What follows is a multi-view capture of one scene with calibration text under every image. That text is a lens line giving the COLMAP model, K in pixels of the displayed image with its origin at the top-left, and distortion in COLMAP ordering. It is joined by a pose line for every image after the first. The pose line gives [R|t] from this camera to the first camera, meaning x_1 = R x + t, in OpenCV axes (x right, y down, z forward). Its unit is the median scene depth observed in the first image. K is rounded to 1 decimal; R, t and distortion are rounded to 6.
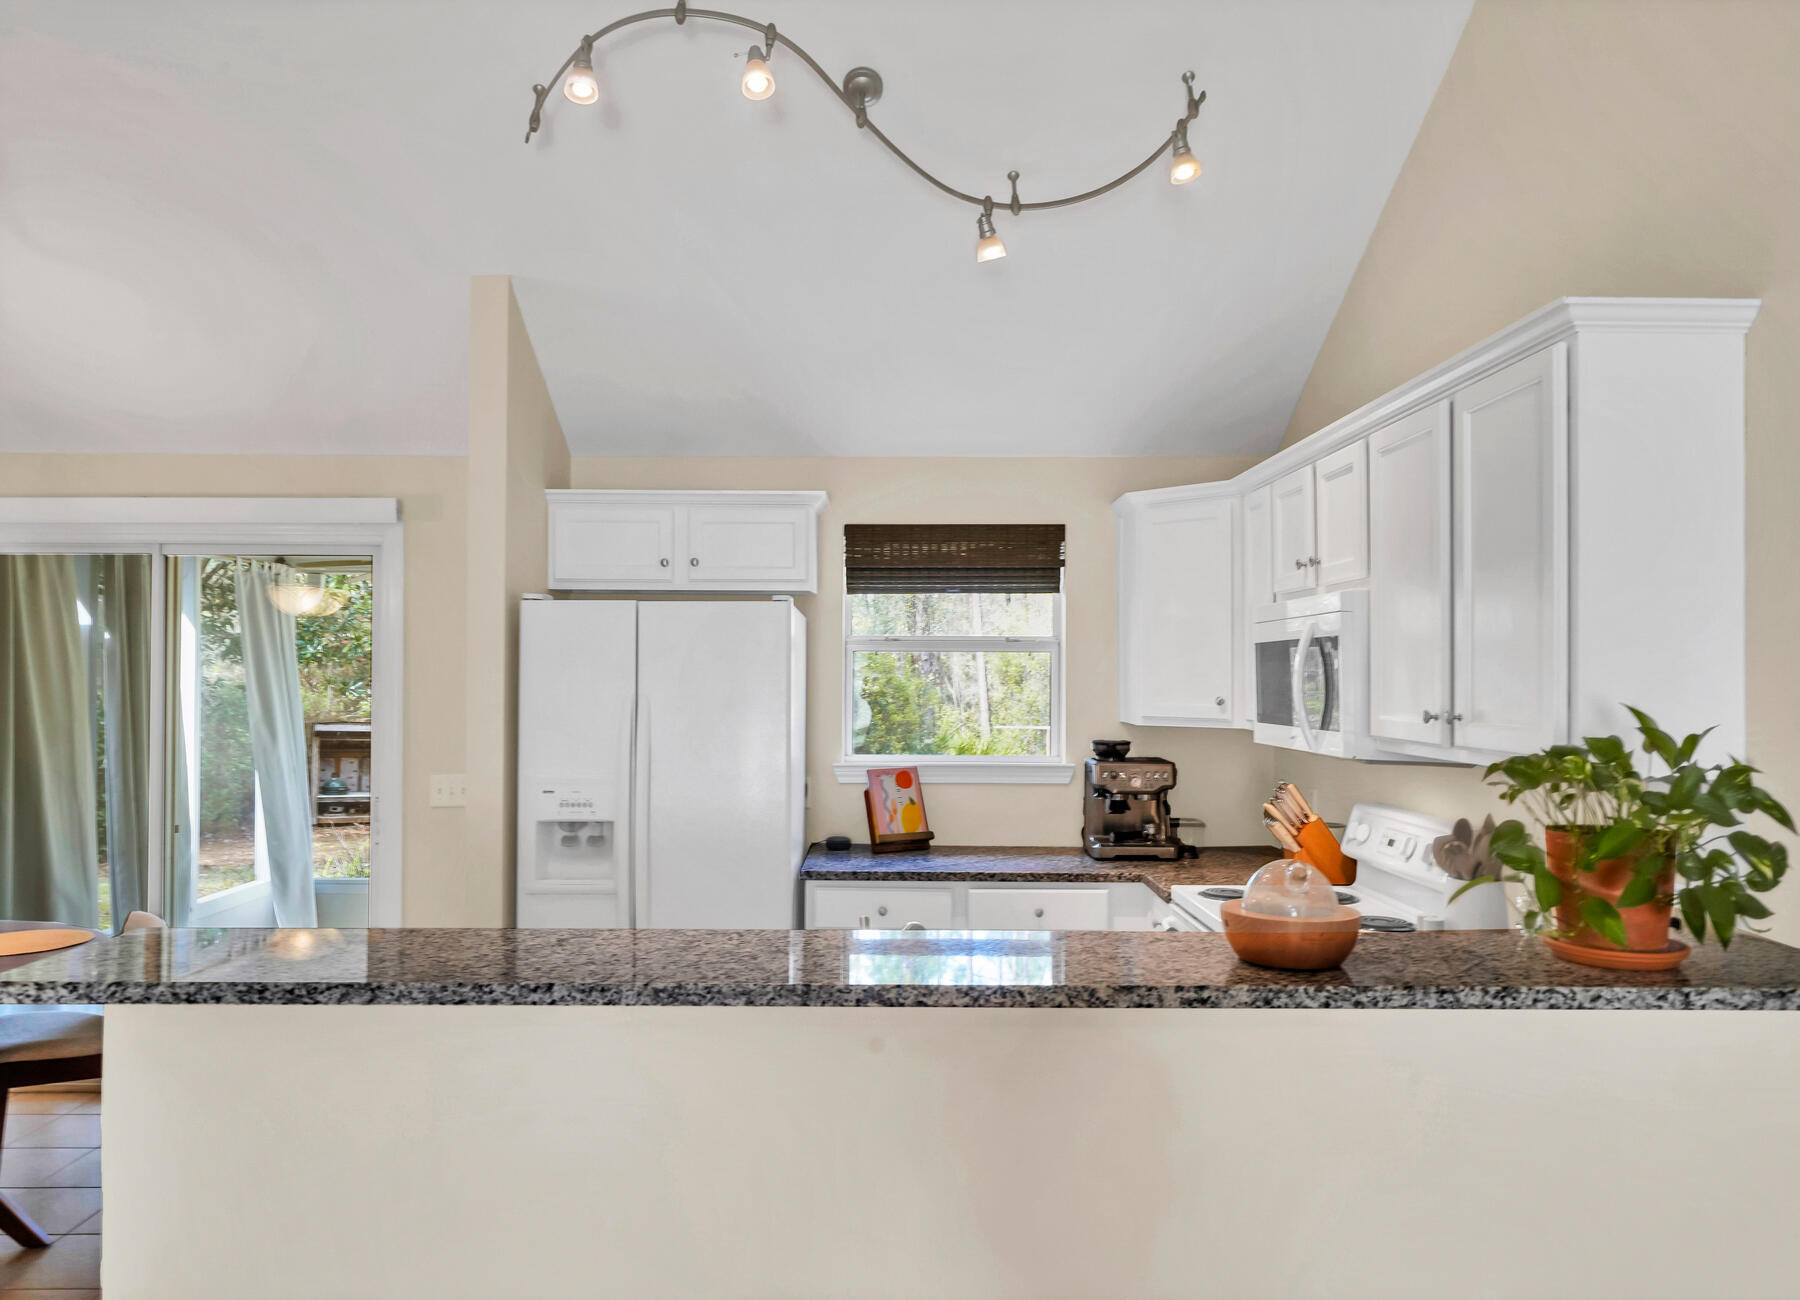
lens RADIAL K [[1228.3, 0, 900.0], [0, 1228.3, 650.0], [0, 0, 1]] dist [0.006438, 0.001794]
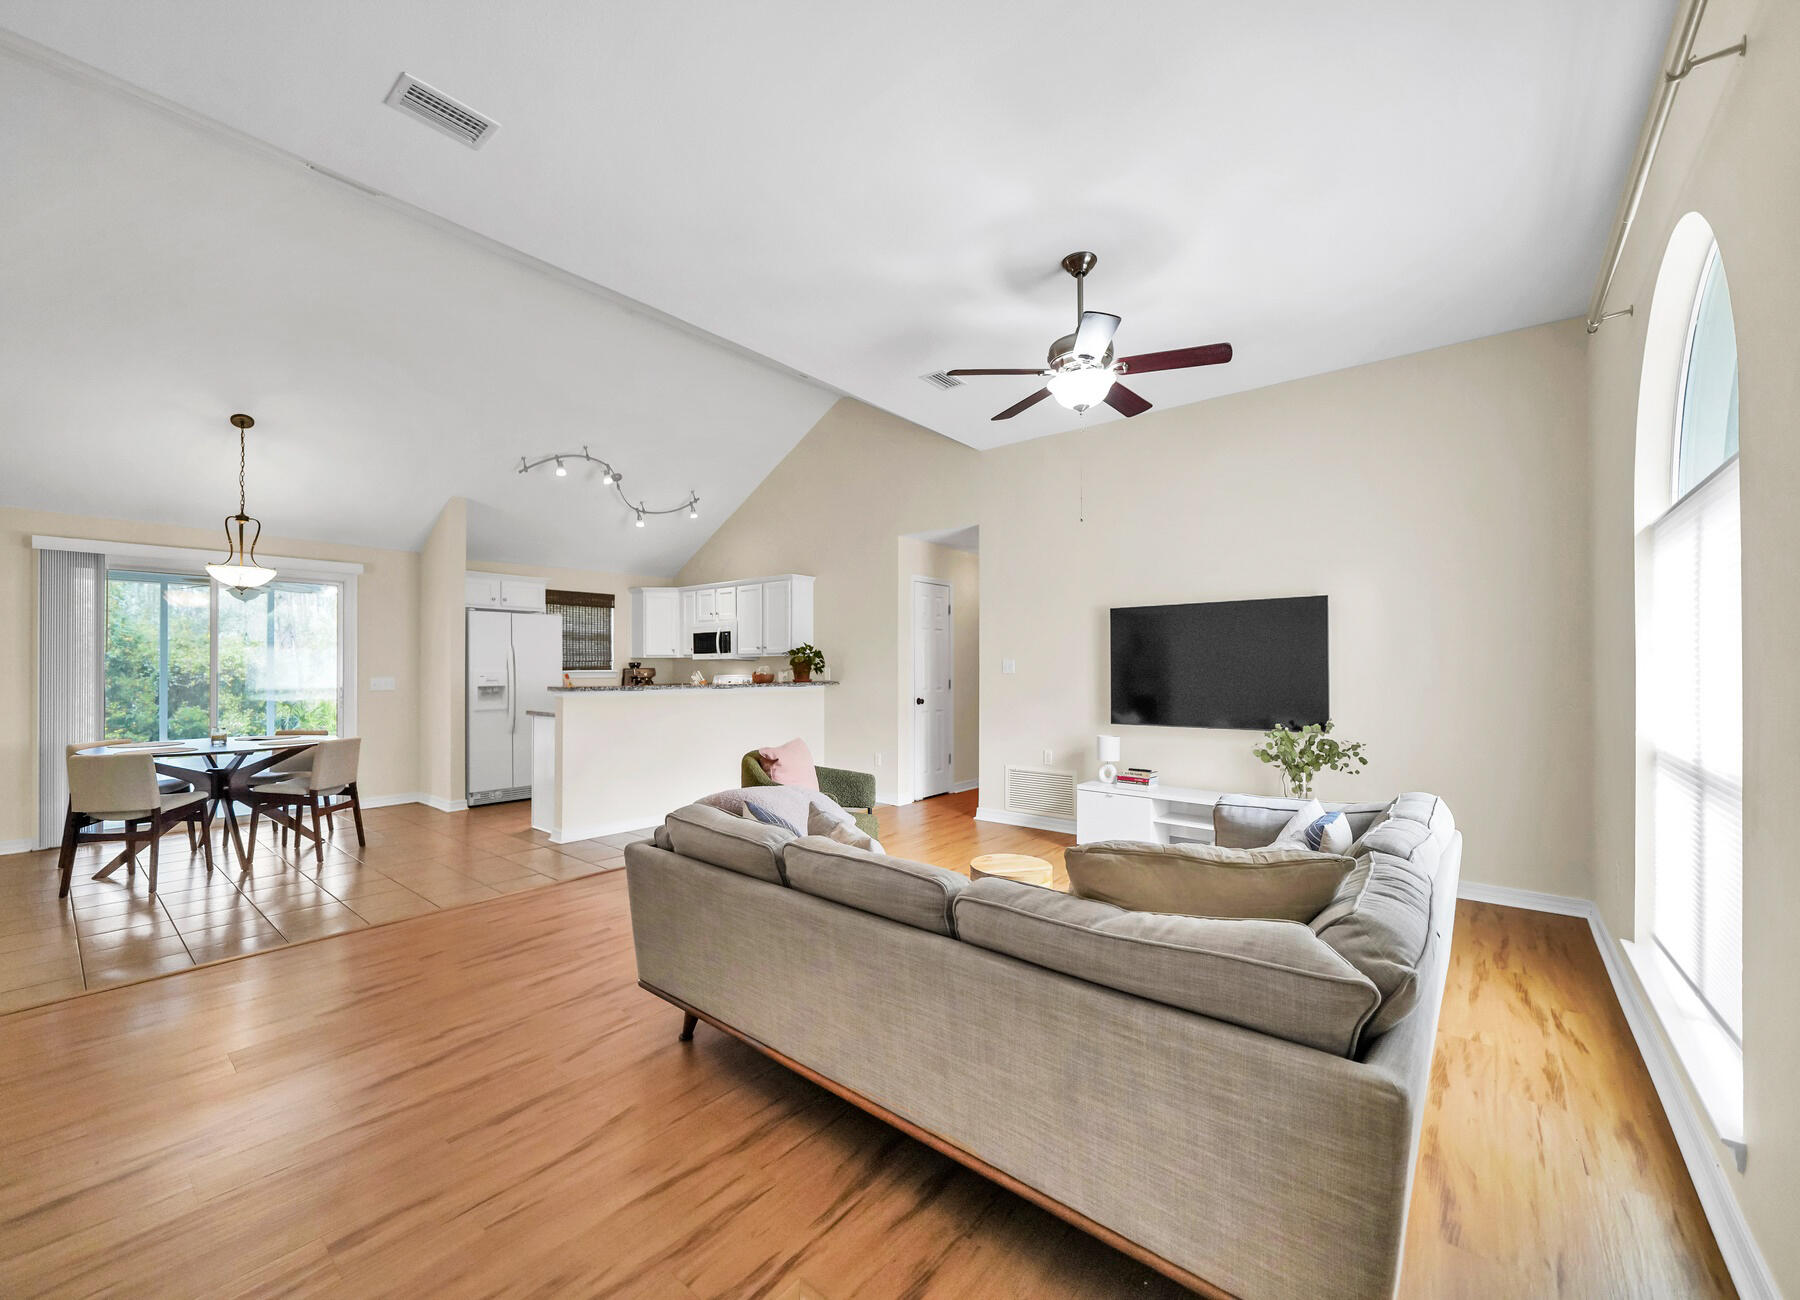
lens RADIAL K [[724.5, 0, 900.0], [0, 724.5, 650.0], [0, 0, 1]] dist [-0.000830, -0.000074]
pose [[0.644059, 0.009667, 0.764915, -1.050250], [-0.010476, 0.999938, -0.003816, 0.051376], [-0.764904, -0.005556, 0.644120, -0.968303]]
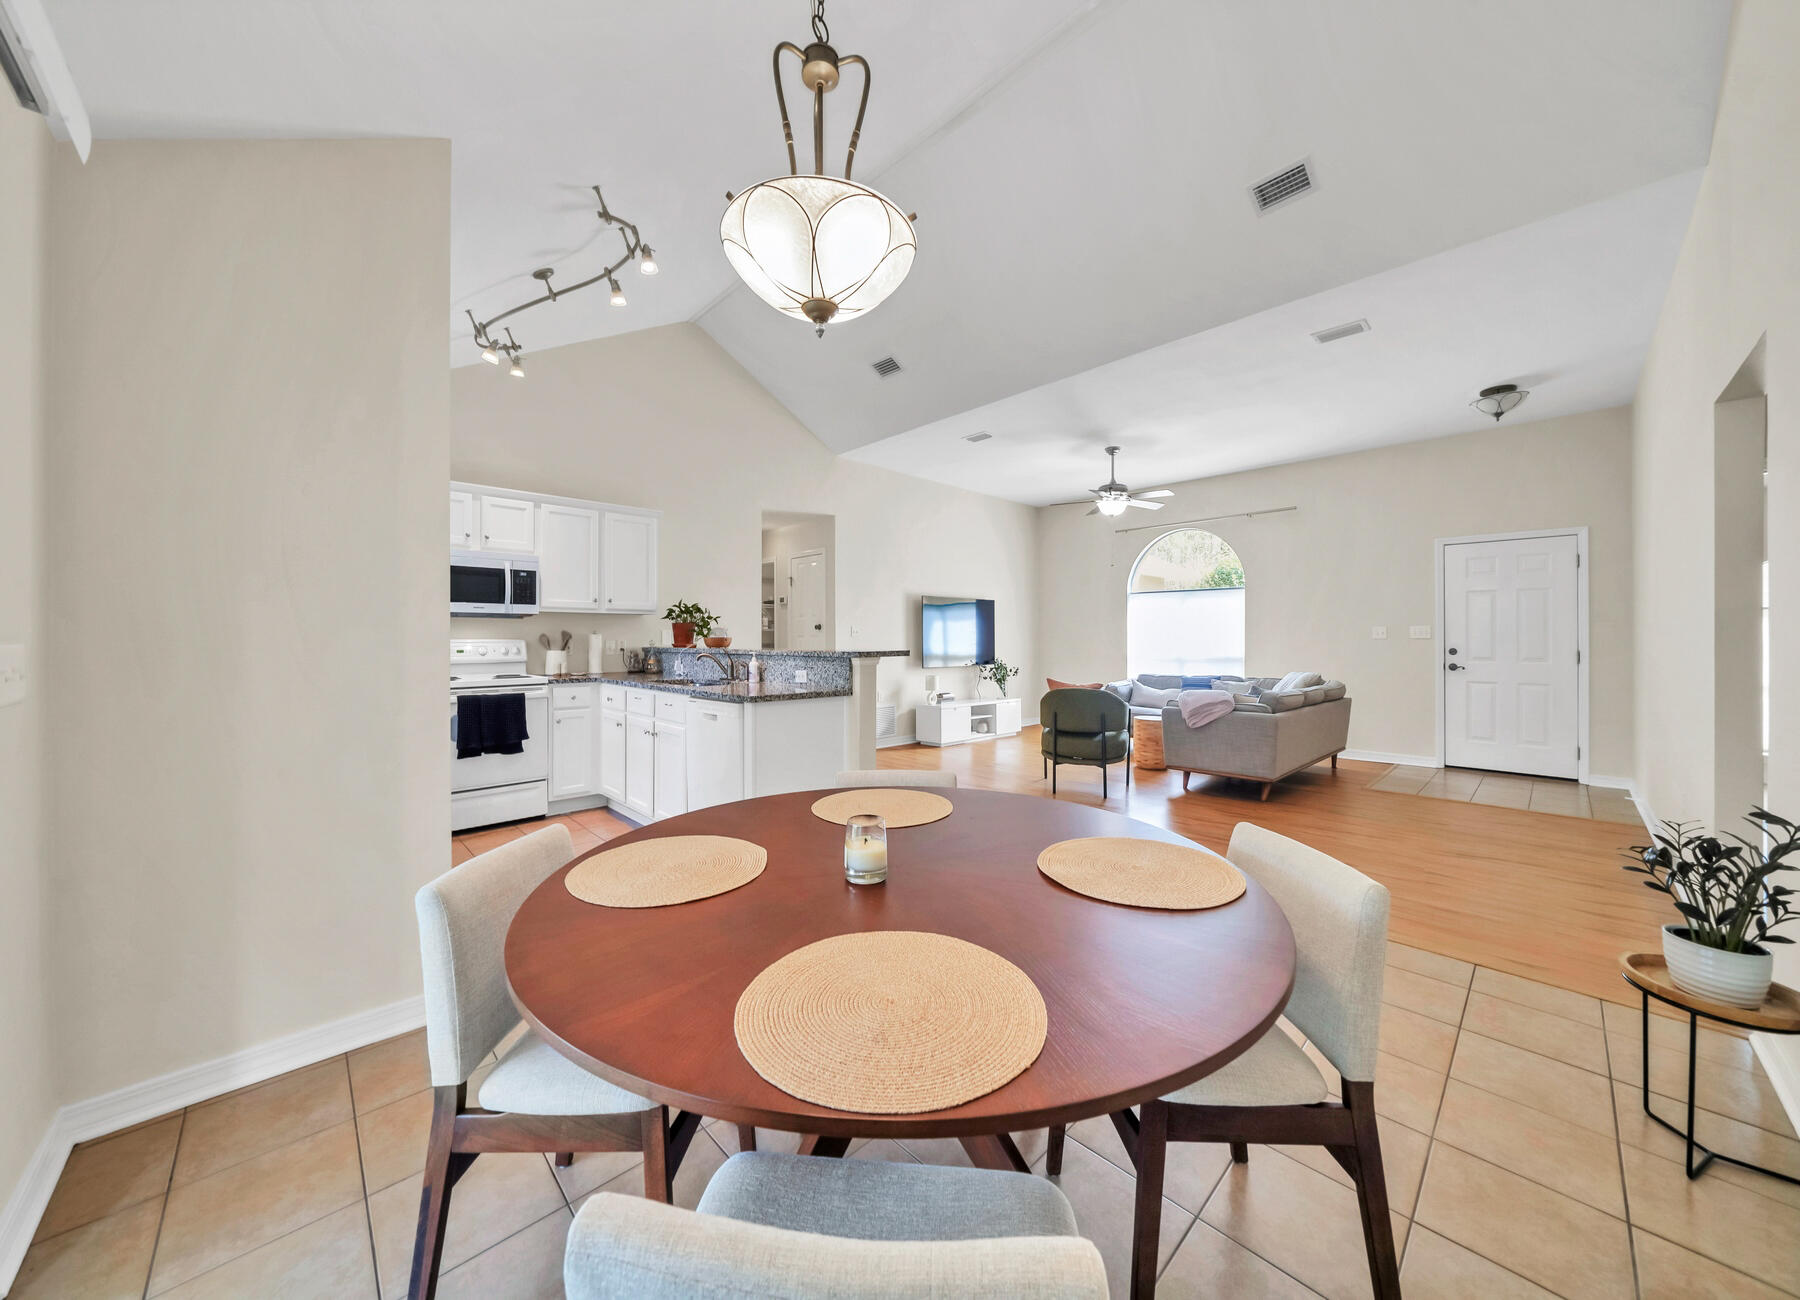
lens RADIAL K [[624.1, 0, 900.0], [0, 624.1, 650.0], [0, 0, 1]] dist [-0.000035, 0.000006]
pose [[-0.684729, -0.000516, 0.728798, -1.095568], [-0.005774, 0.999972, -0.004717, 0.149418], [-0.728775, -0.007438, -0.684713, 1.190234]]
